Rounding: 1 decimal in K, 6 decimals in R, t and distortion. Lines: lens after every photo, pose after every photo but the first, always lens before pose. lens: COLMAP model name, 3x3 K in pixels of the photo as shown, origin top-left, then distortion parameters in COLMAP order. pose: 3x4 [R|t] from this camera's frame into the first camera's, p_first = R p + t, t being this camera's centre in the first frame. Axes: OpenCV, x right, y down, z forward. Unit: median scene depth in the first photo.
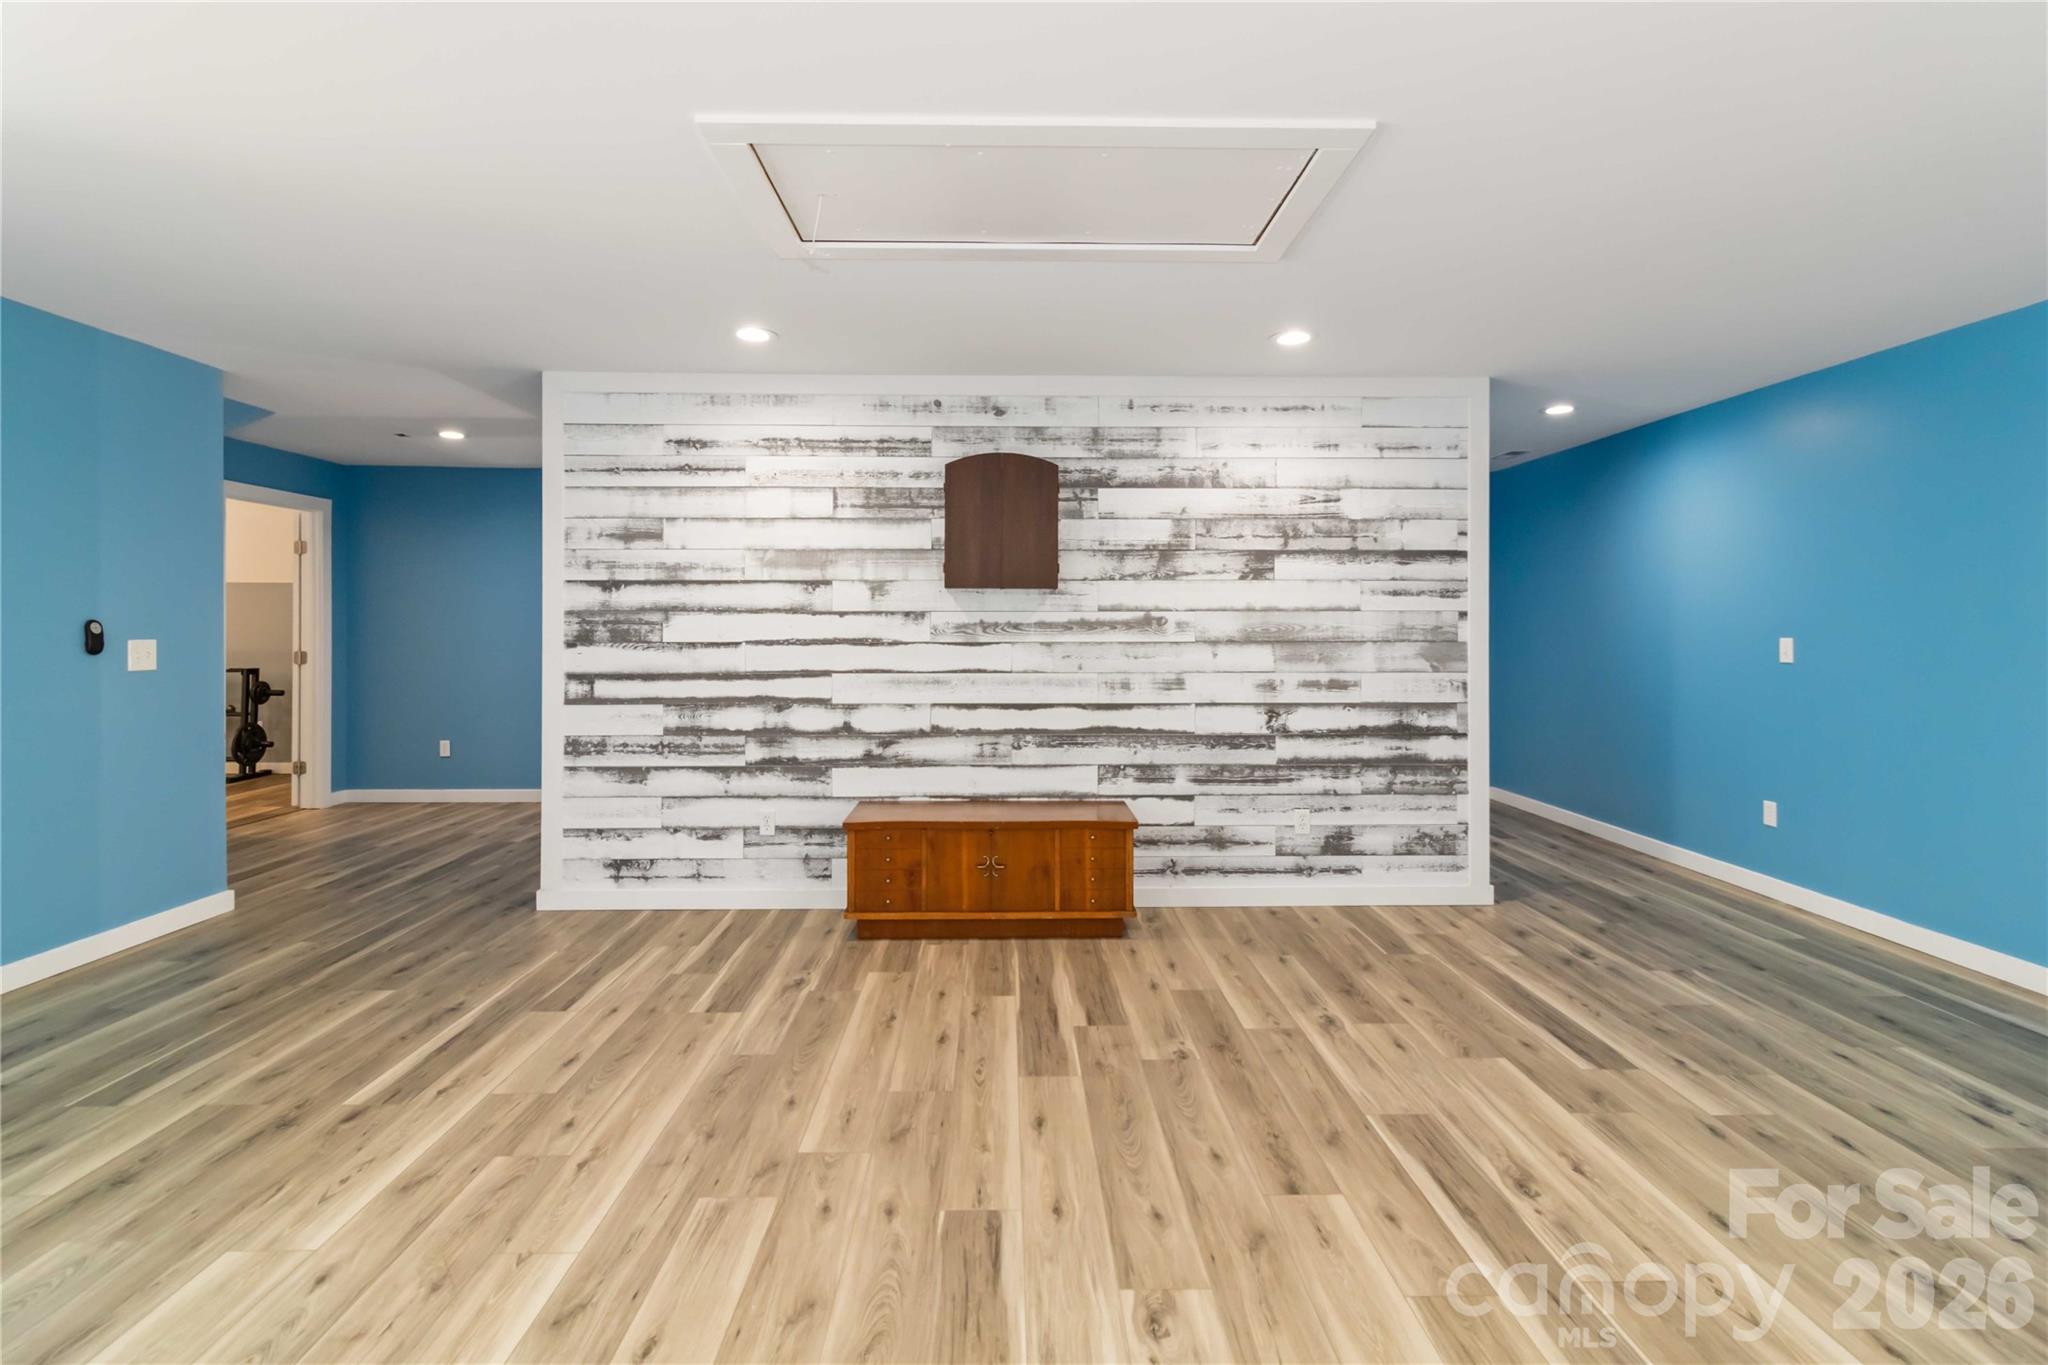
lens RADIAL K [[961.7, 0, 1027.6], [0, 961.7, 624.7], [0, 0, 1]] dist [0.005176, 0.000340]
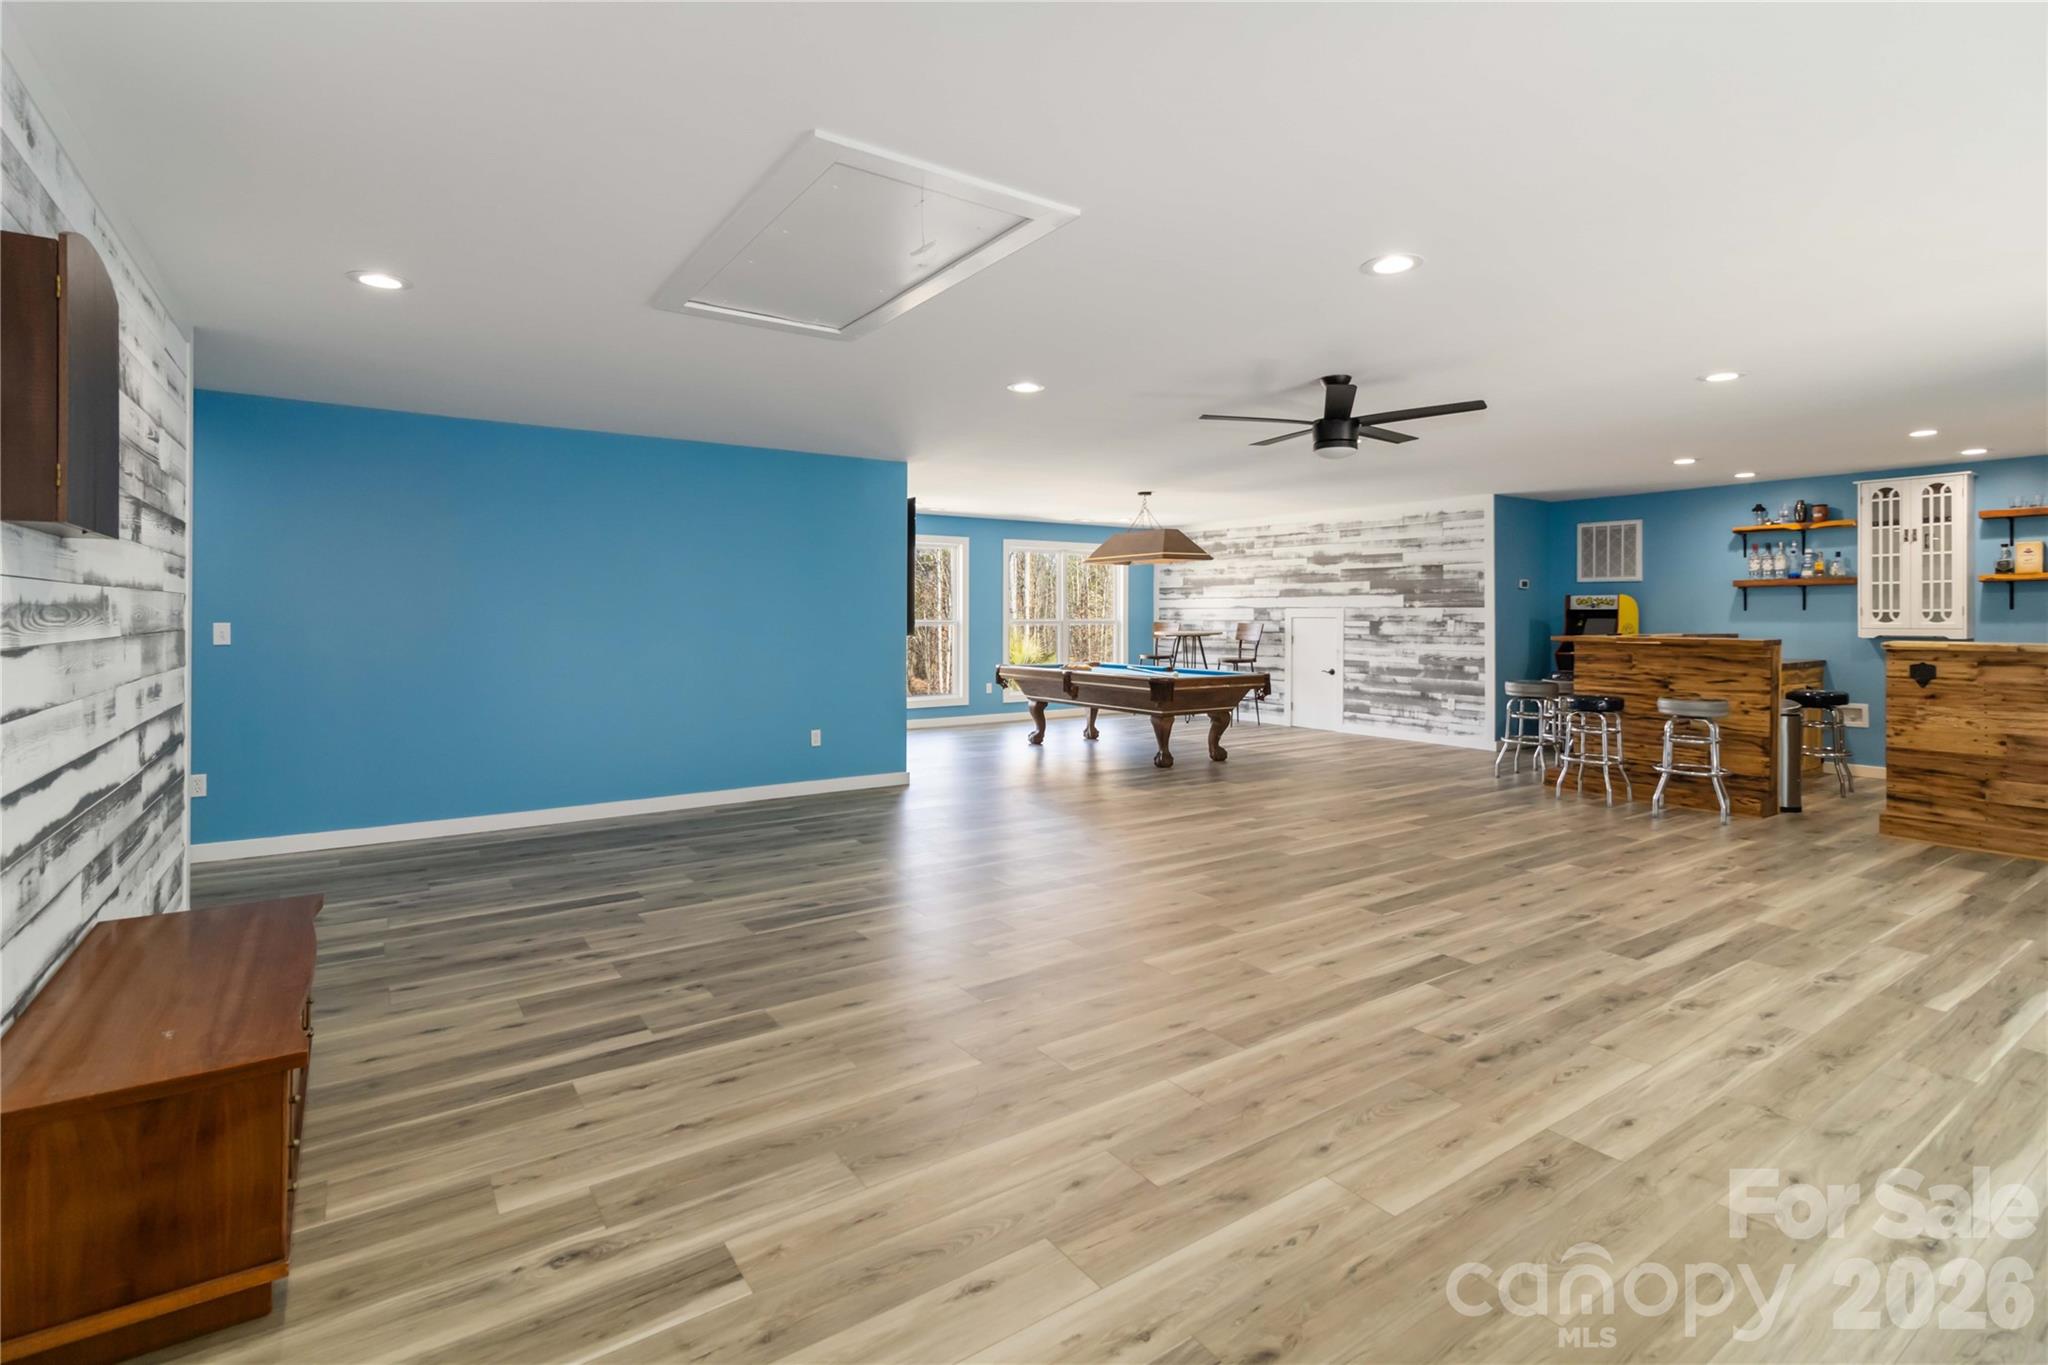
lens RADIAL K [[961.7, 0, 1016.3], [0, 961.7, 614.4], [0, 0, 1]] dist [0.005176, 0.000340]
pose [[-0.544058, -0.001865, 0.839045, -1.117313], [-0.001160, 0.999998, 0.001471, 0.001887], [-0.839047, -0.000172, -0.544060, 1.443449]]
